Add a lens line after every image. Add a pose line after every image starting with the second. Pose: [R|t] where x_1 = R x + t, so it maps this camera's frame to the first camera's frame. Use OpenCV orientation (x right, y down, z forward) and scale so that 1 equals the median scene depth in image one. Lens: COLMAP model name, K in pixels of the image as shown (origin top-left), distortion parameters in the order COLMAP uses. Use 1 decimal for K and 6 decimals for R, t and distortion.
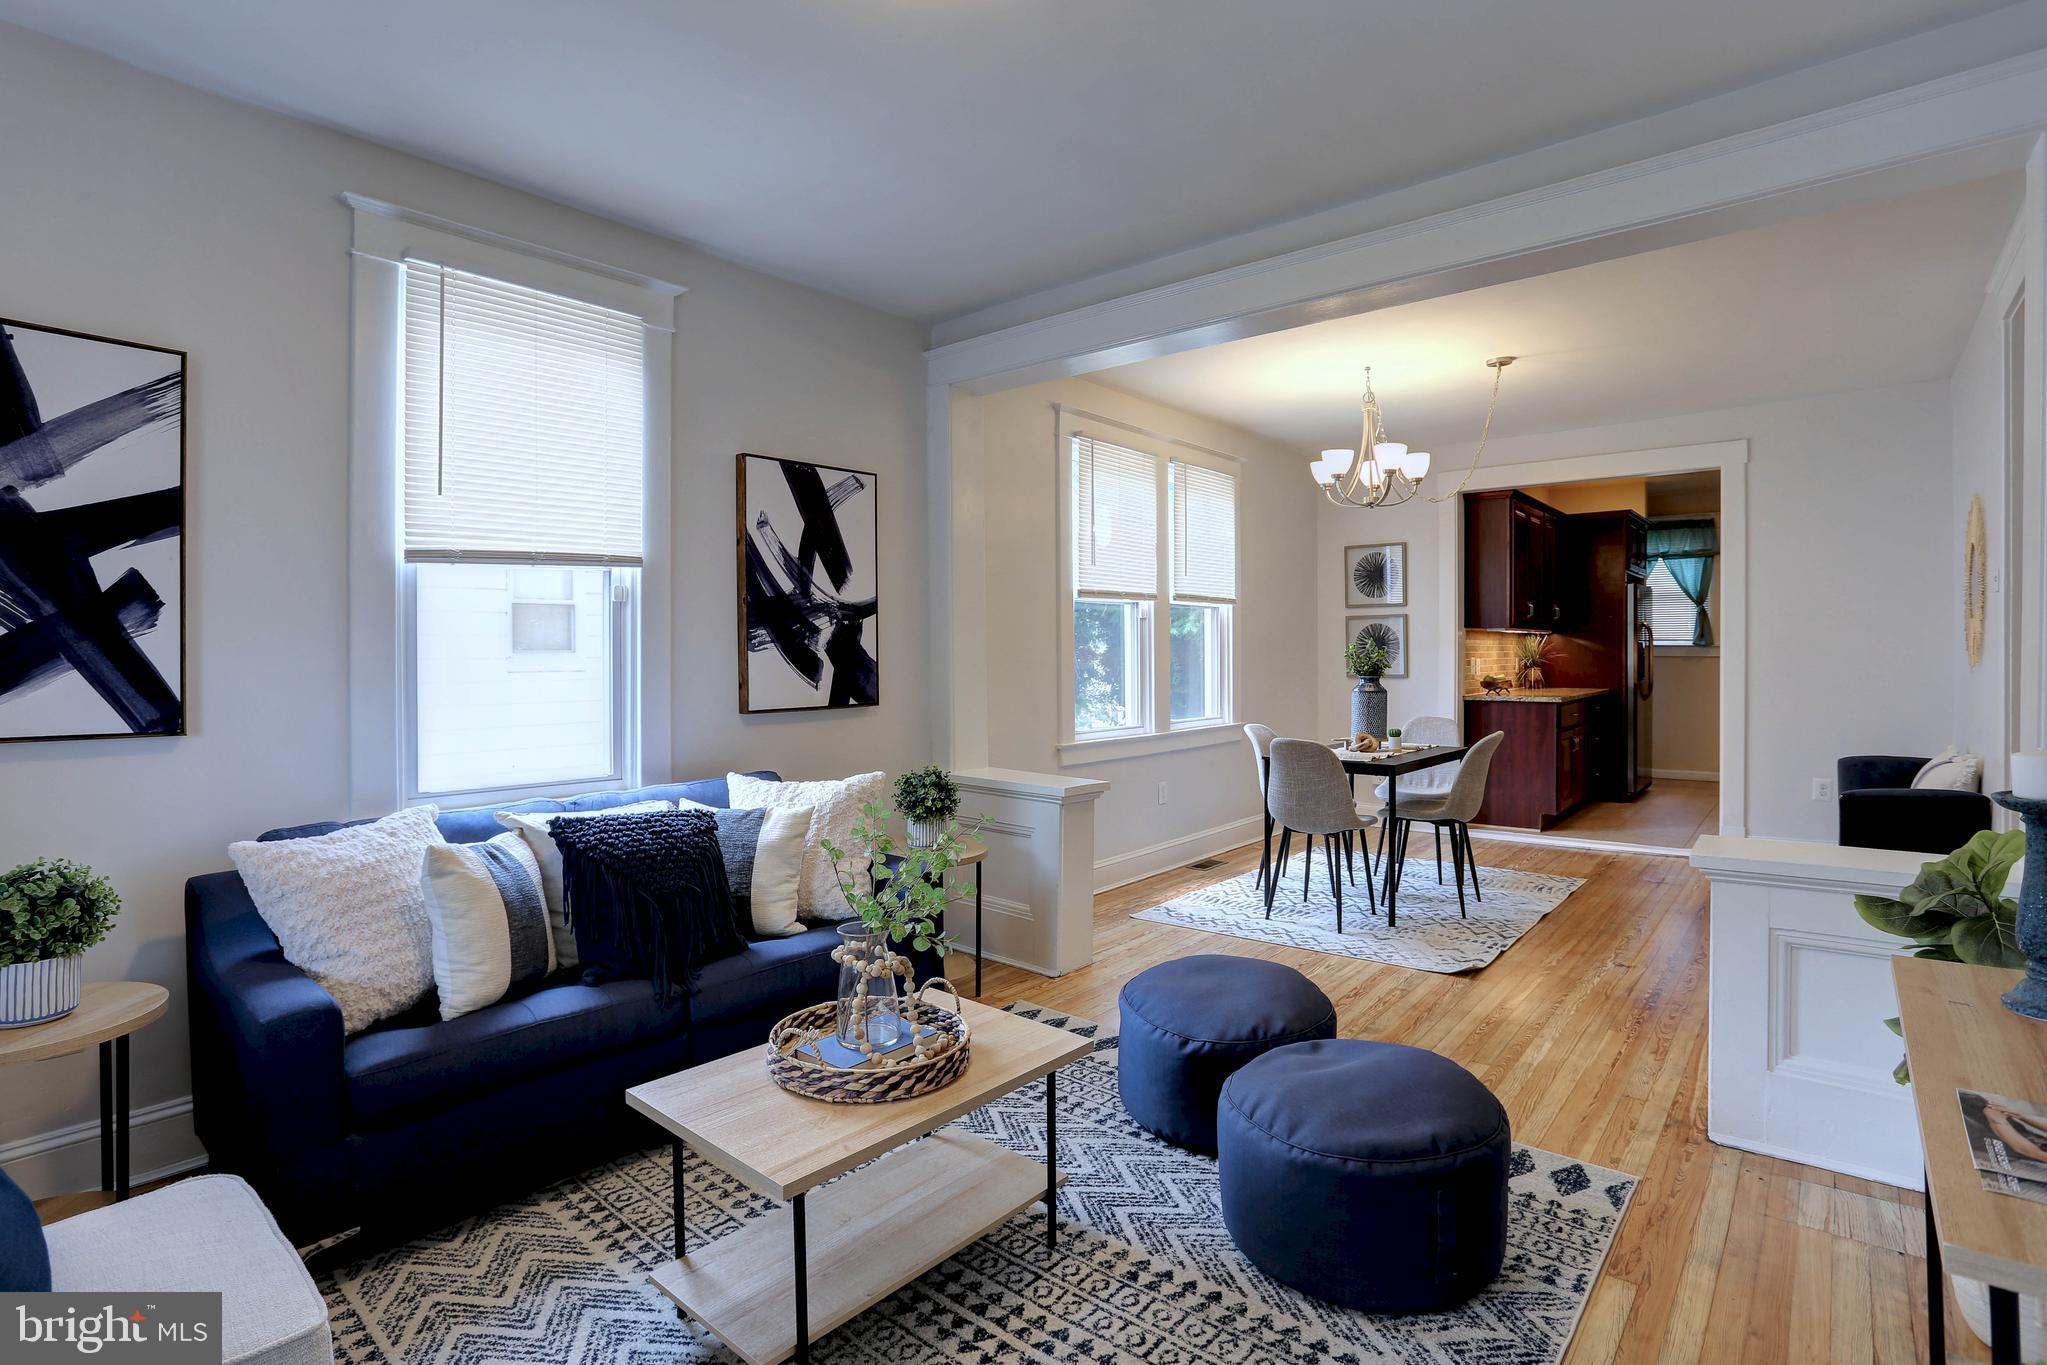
lens RADIAL K [[999.8, 0, 1024.2], [0, 999.8, 666.5], [0, 0, 1]] dist [-0.066870, 0.023510]
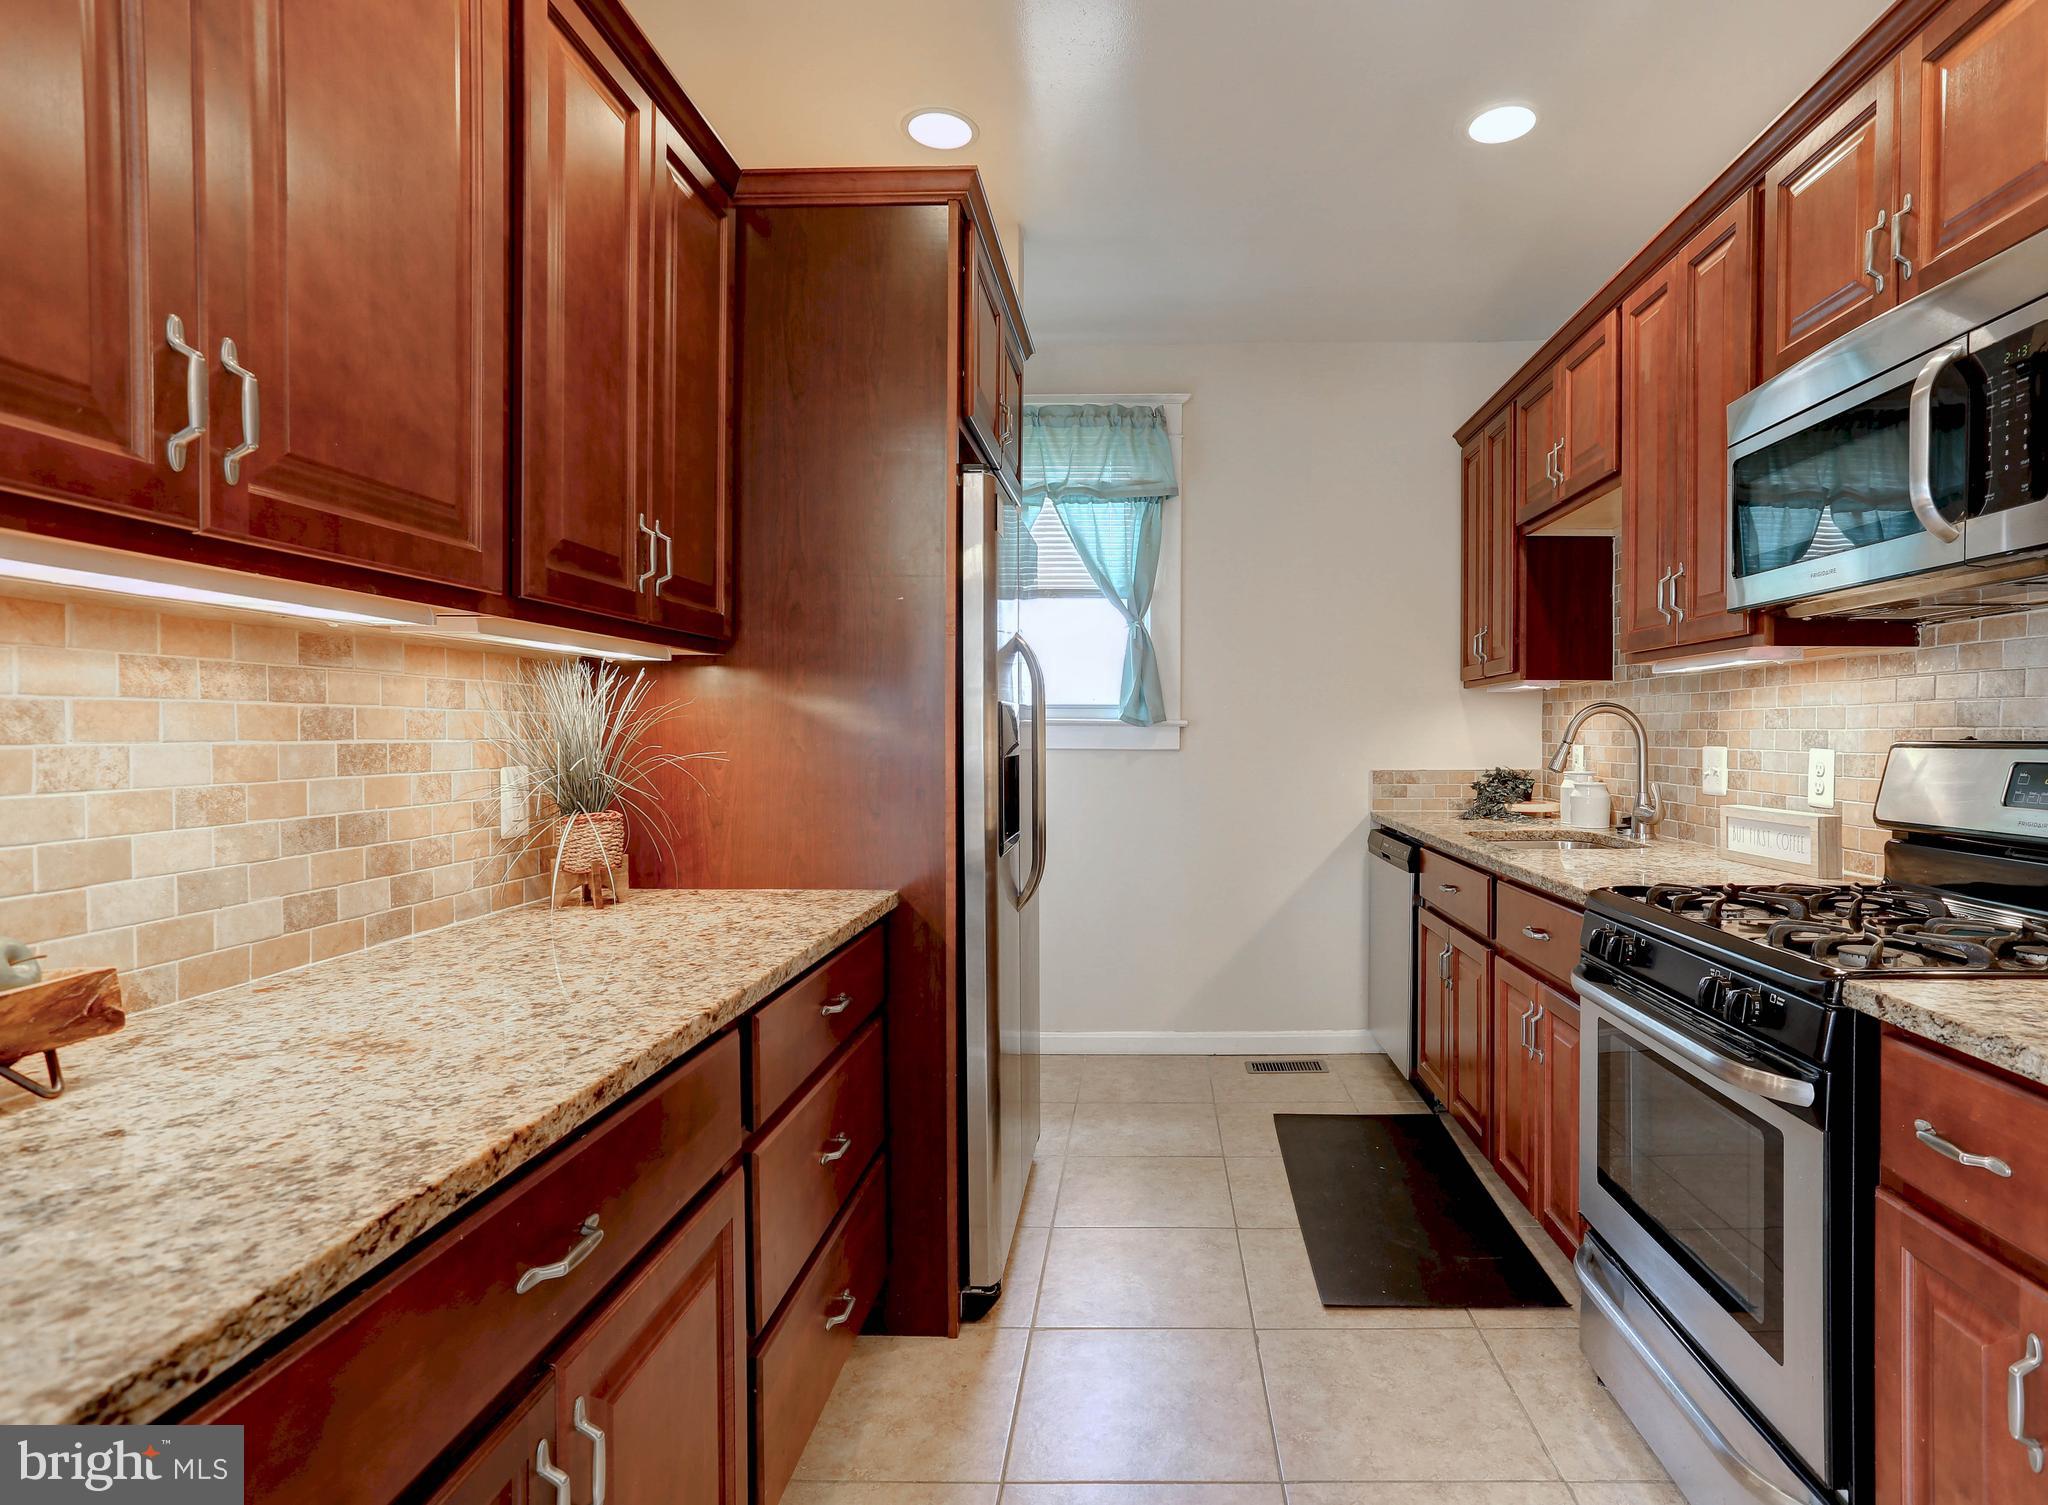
lens RADIAL K [[1077.5, 0, 1122.7], [0, 1077.5, 754.4], [0, 0, 1]] dist [-0.027598, 0.002306]
pose [[0.779906, -0.008972, 0.625832, 0.689496], [0.006508, 0.999959, 0.006225, -0.019071], [-0.625862, -0.000782, 0.779933, 1.097183]]
